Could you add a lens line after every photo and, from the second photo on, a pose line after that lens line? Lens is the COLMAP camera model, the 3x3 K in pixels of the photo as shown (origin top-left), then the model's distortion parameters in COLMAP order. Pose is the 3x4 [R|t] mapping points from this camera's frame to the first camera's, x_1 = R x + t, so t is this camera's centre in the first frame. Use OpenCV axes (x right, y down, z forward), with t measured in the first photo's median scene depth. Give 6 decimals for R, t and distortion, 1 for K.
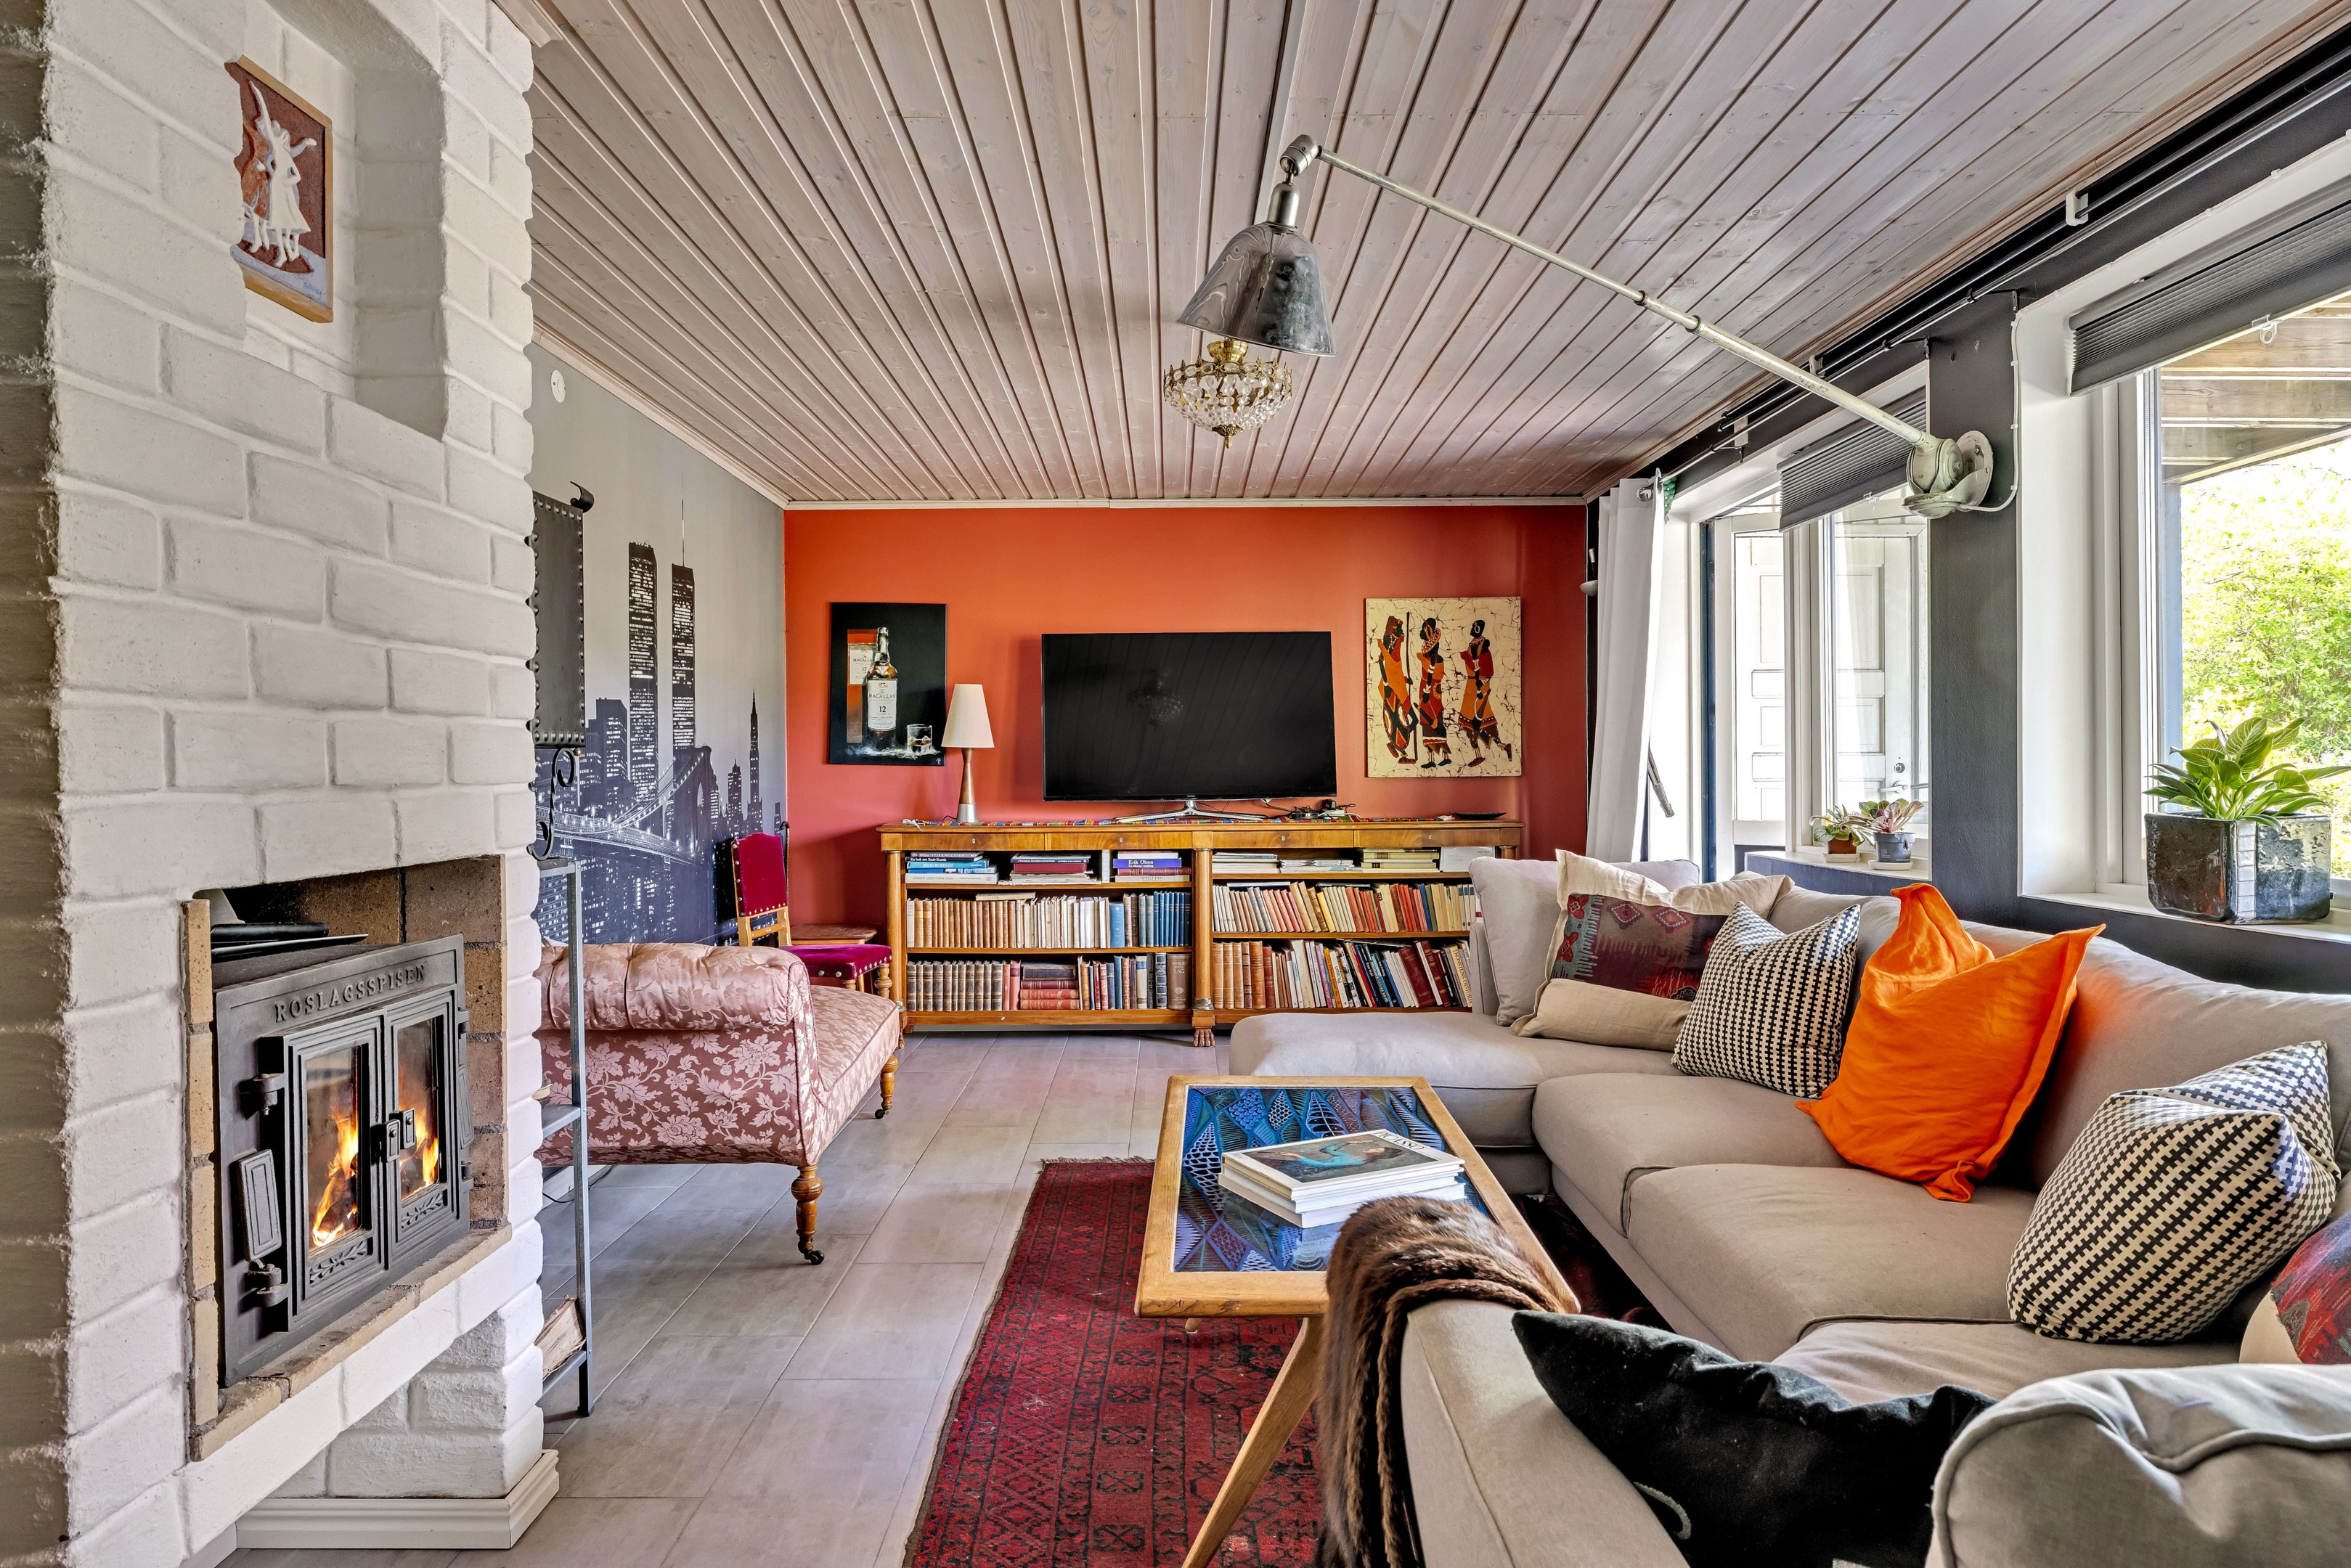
lens RADIAL K [[1337.9, 0, 1174.1], [0, 1337.9, 778.8], [0, 0, 1]] dist [-0.002454, 0.000782]
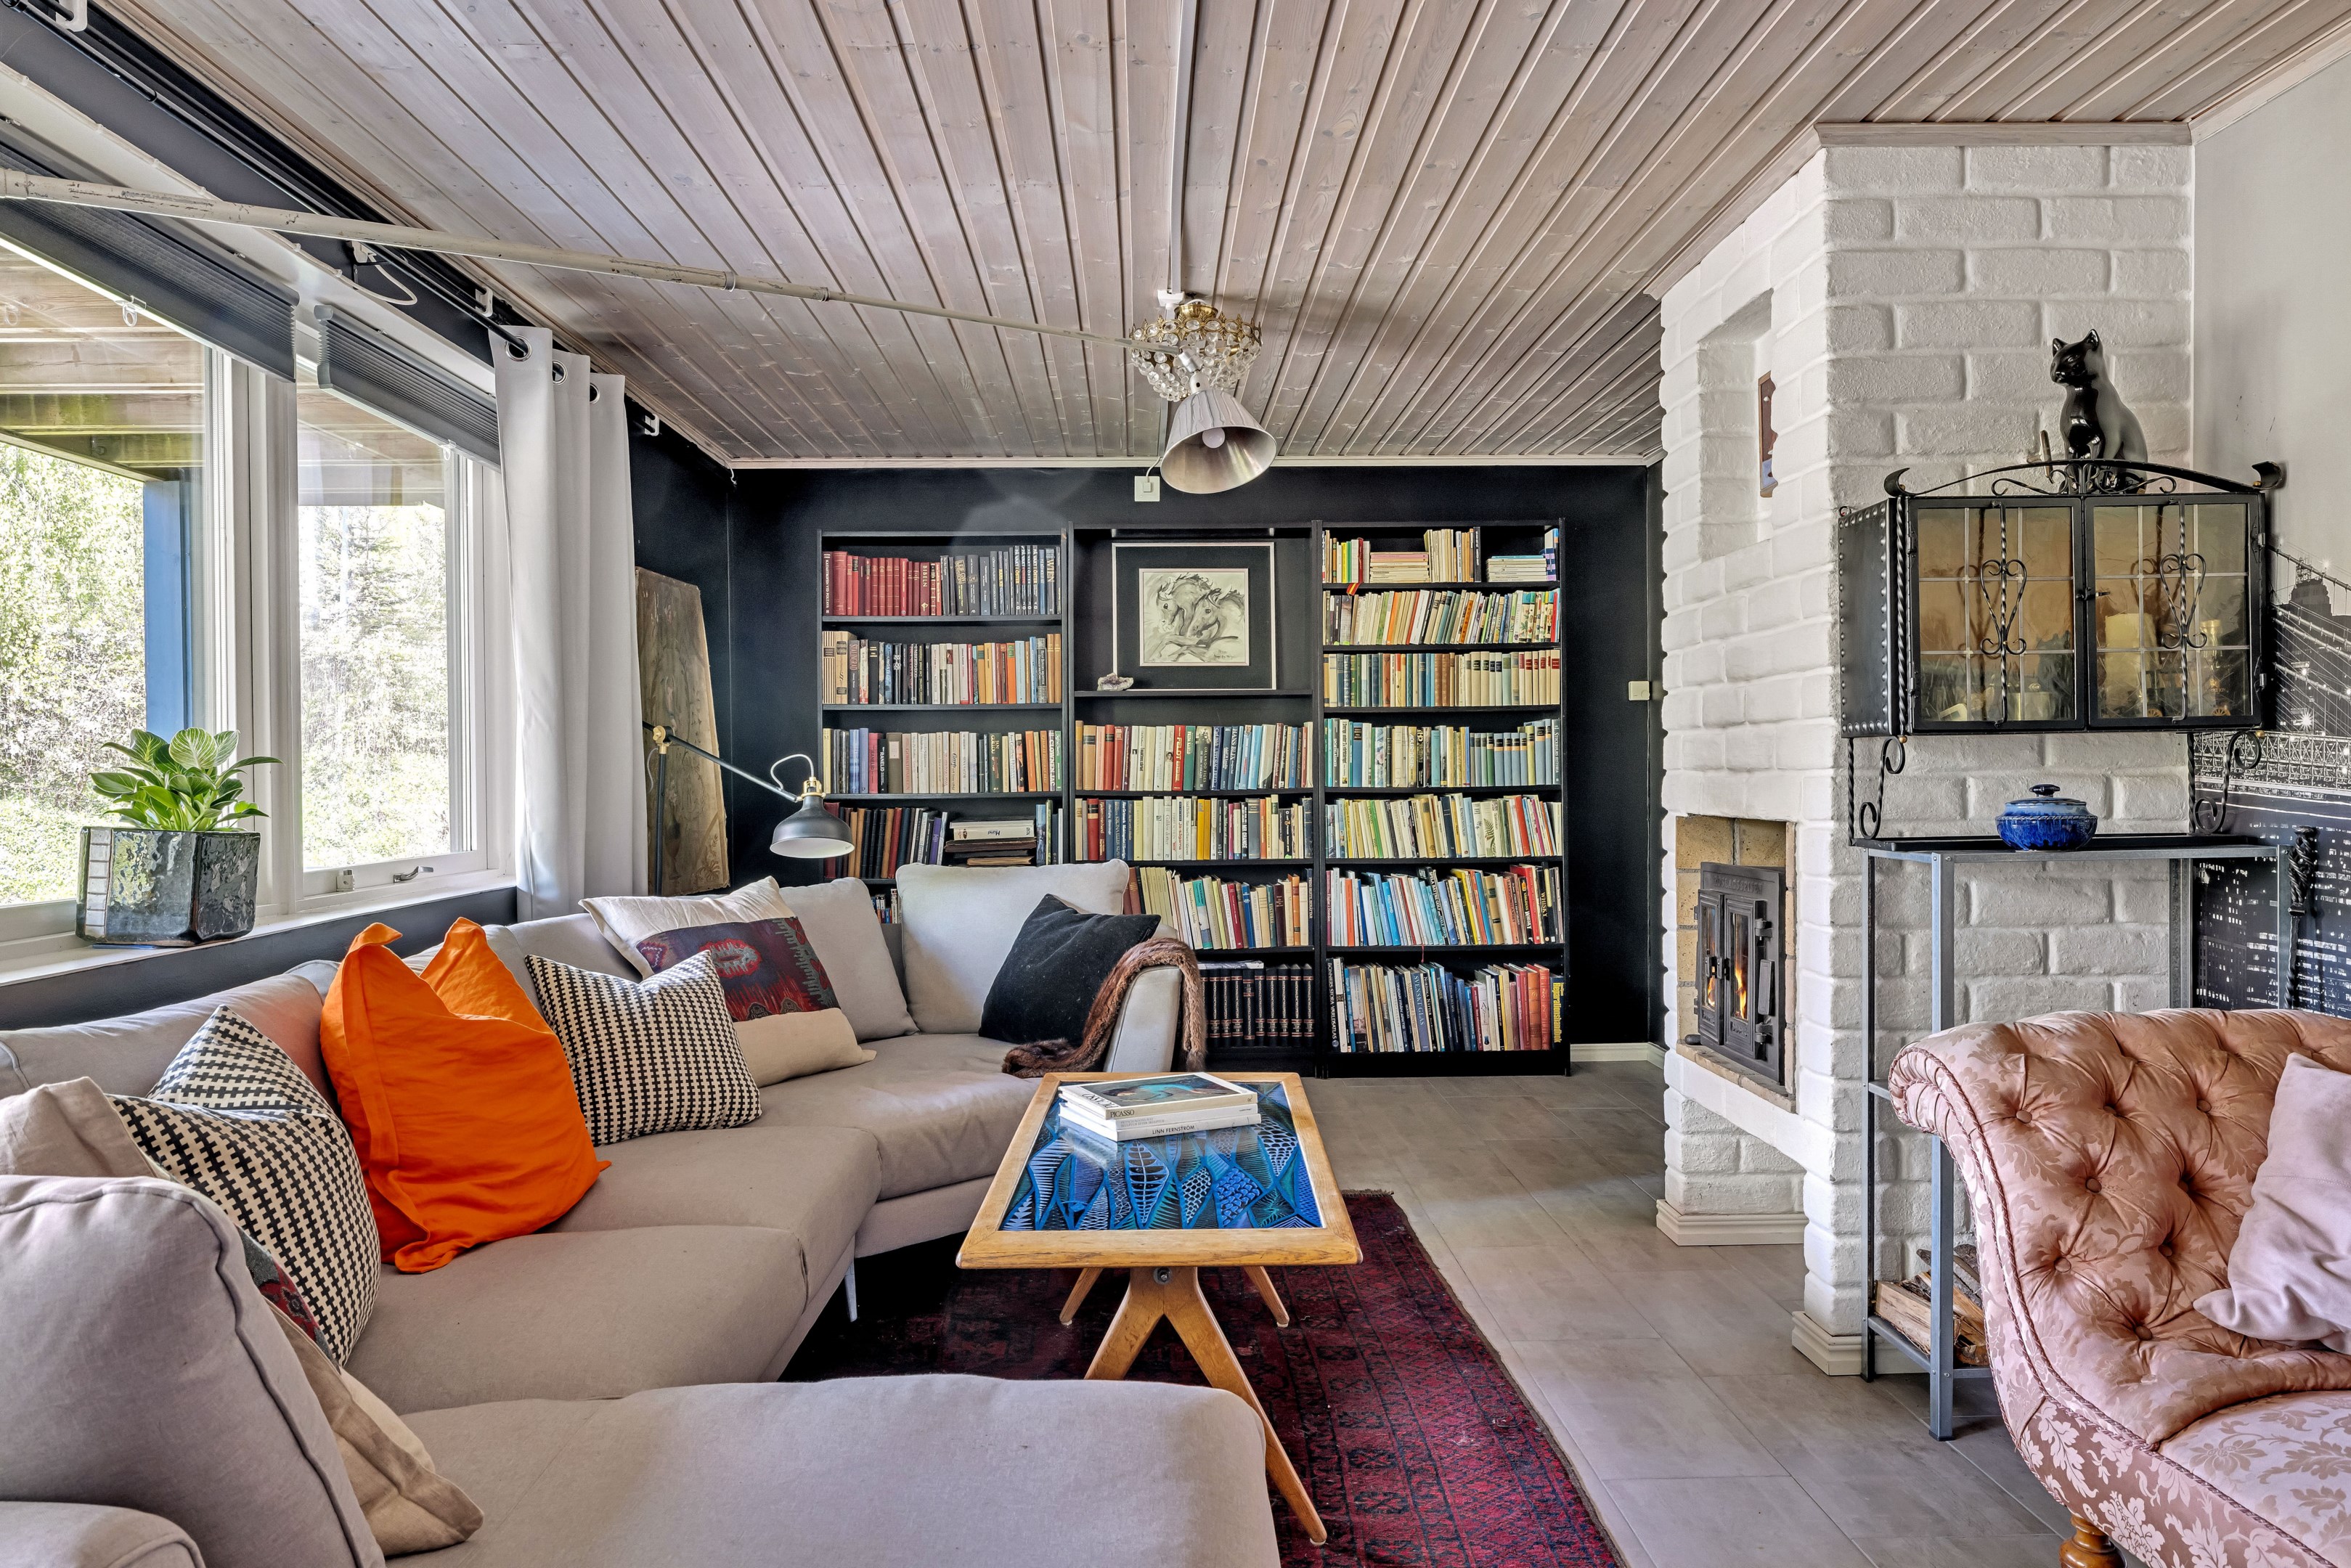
lens RADIAL K [[1337.9, 0, 1174.0], [0, 1337.9, 778.1], [0, 0, 1]] dist [-0.002454, 0.000782]
pose [[-0.999797, 0.014911, -0.013546, 0.114075], [0.014729, 0.999801, 0.013440, -0.012564], [0.013744, 0.013238, -0.999818, 2.063602]]
